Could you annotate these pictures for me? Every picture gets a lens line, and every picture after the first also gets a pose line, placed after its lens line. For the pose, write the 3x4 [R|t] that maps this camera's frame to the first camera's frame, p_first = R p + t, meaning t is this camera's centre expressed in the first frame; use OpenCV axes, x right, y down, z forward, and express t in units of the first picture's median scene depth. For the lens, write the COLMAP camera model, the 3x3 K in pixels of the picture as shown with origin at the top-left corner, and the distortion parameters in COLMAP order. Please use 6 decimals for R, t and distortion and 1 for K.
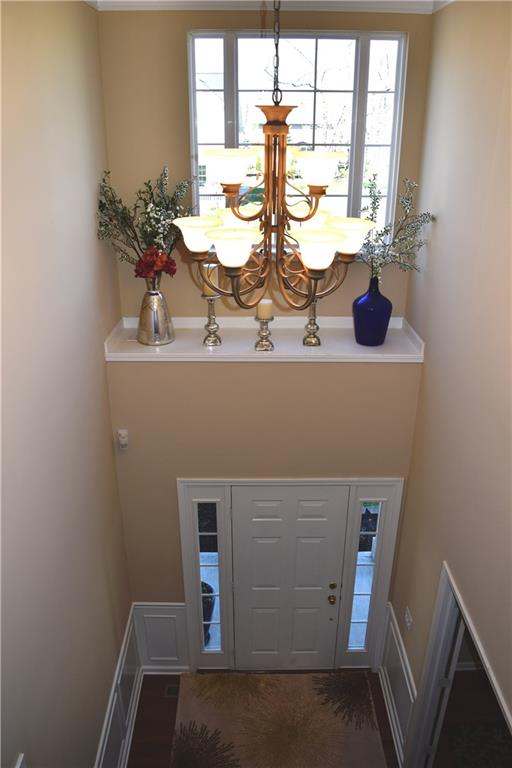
lens RADIAL K [[608.0, 0, 257.0], [0, 608.0, 389.6], [0, 0, 1]] dist [-0.092307, 0.022183]
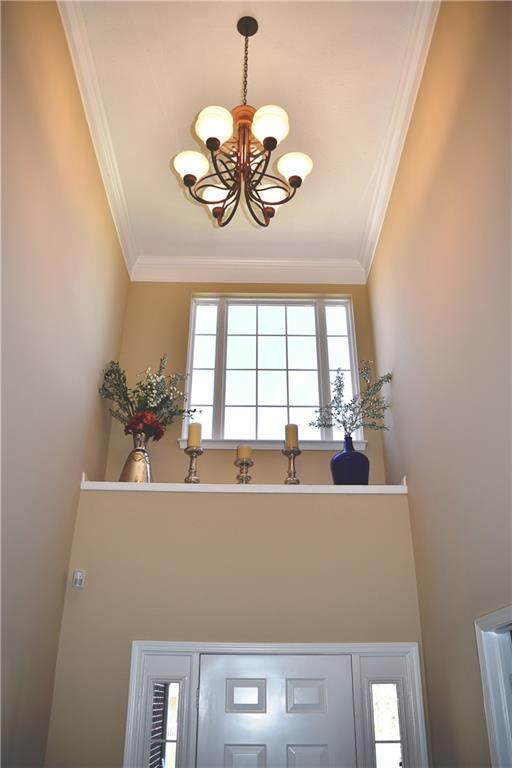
lens RADIAL K [[608.0, 0, 258.6], [0, 608.0, 385.6], [0, 0, 1]] dist [-0.092307, 0.022183]
pose [[0.999990, 0.002615, 0.003654, 0.030864], [0.001281, 0.613628, -0.789594, 0.586978], [-0.004307, 0.789591, 0.613619, 0.259884]]
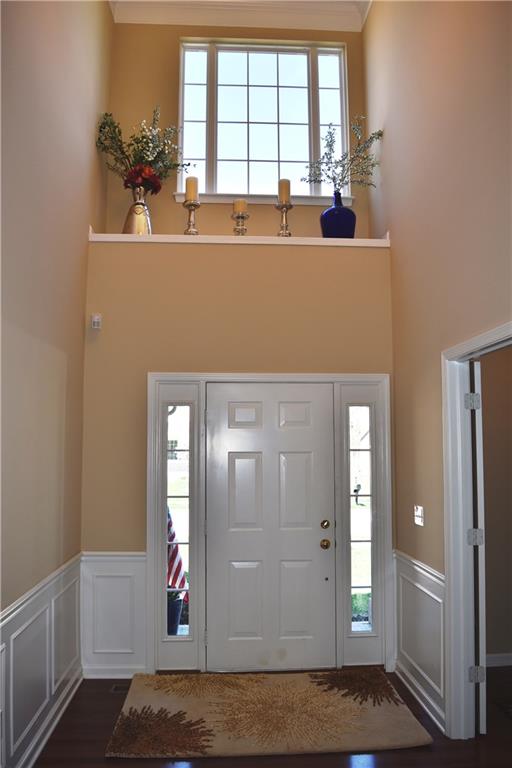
lens RADIAL K [[608.0, 0, 258.3], [0, 608.0, 379.8], [0, 0, 1]] dist [-0.092307, 0.022183]
pose [[0.998556, -0.001547, 0.053694, -0.013734], [0.028178, 0.866095, -0.499084, 0.654292], [-0.045732, 0.499876, 0.864889, 0.199445]]
